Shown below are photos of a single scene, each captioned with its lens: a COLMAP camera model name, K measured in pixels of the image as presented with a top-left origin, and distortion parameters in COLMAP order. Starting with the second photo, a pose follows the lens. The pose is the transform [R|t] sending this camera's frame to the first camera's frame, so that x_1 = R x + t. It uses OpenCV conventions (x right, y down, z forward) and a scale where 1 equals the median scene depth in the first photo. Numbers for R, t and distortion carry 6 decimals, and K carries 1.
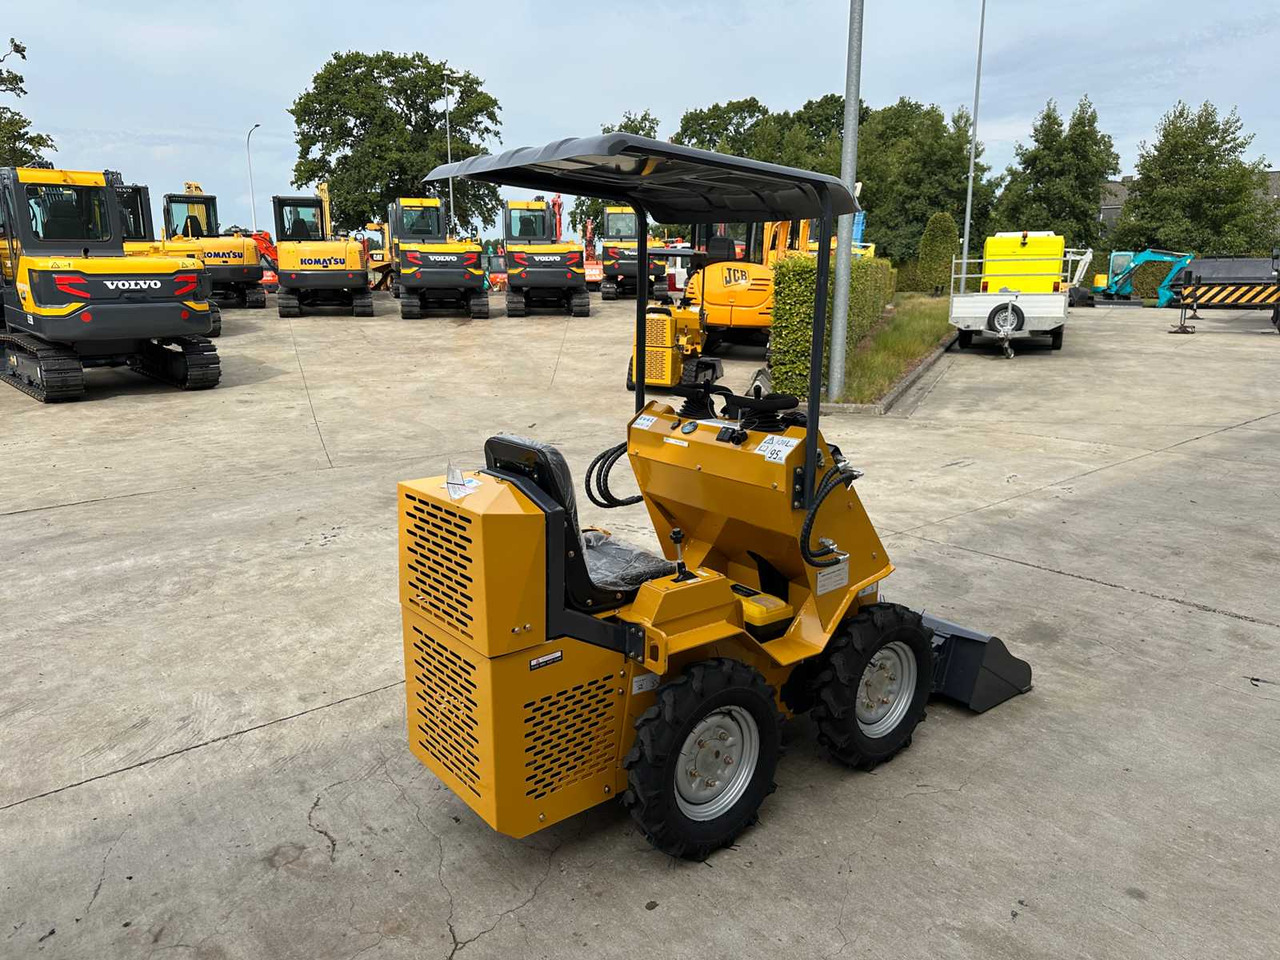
lens RADIAL K [[896.8, 0, 630.5], [0, 896.8, 478.0], [0, 0, 1]] dist [-0.010203, -0.009228]
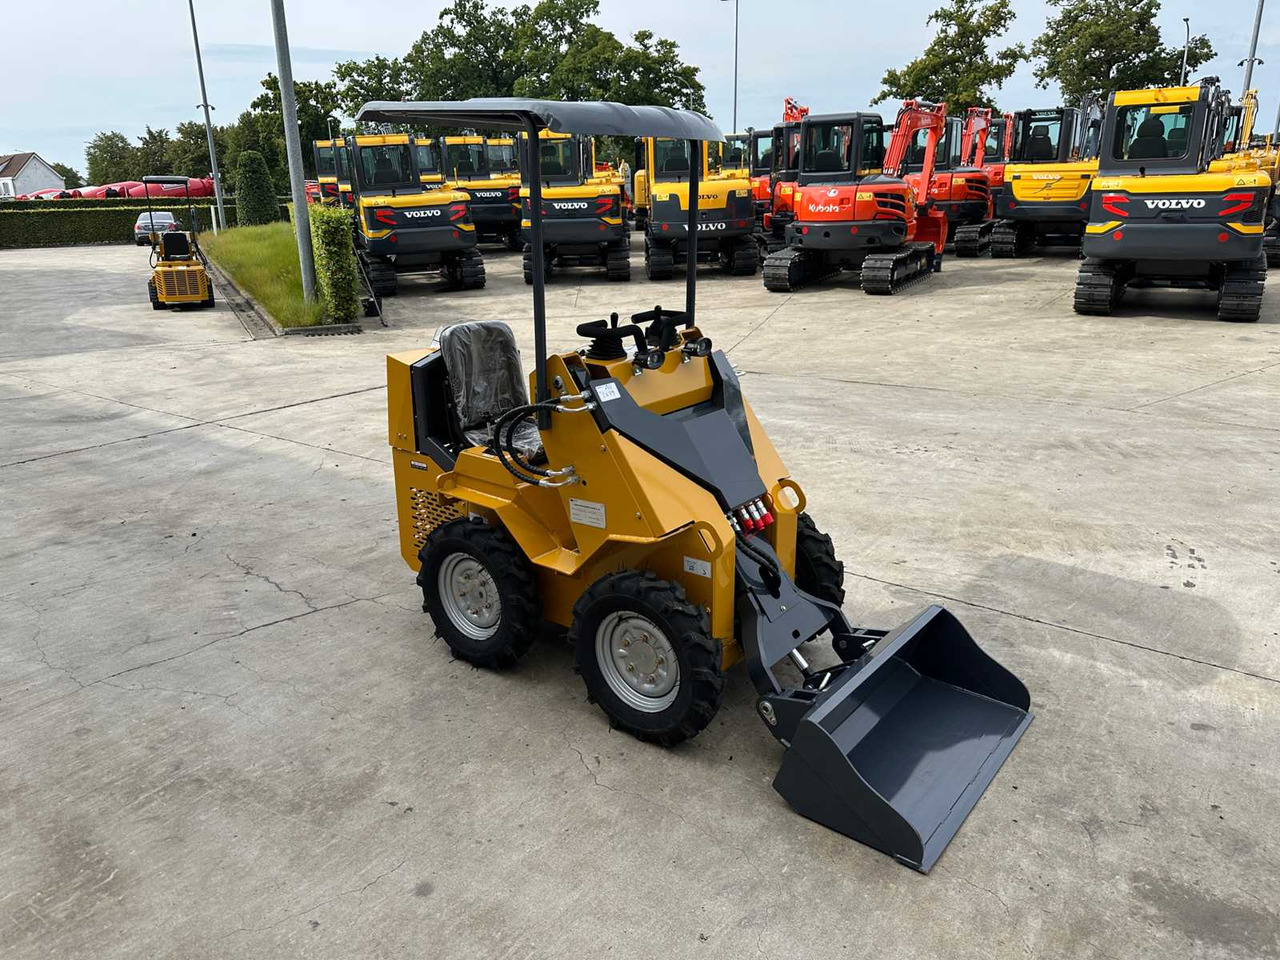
lens RADIAL K [[896.8, 0, 631.5], [0, 896.8, 485.4], [0, 0, 1]] dist [-0.010203, -0.009228]
pose [[0.219202, 0.291111, -0.931238, 0.621420], [-0.198547, 0.947789, 0.249549, -0.096389], [0.955264, 0.130193, 0.265557, 0.410902]]
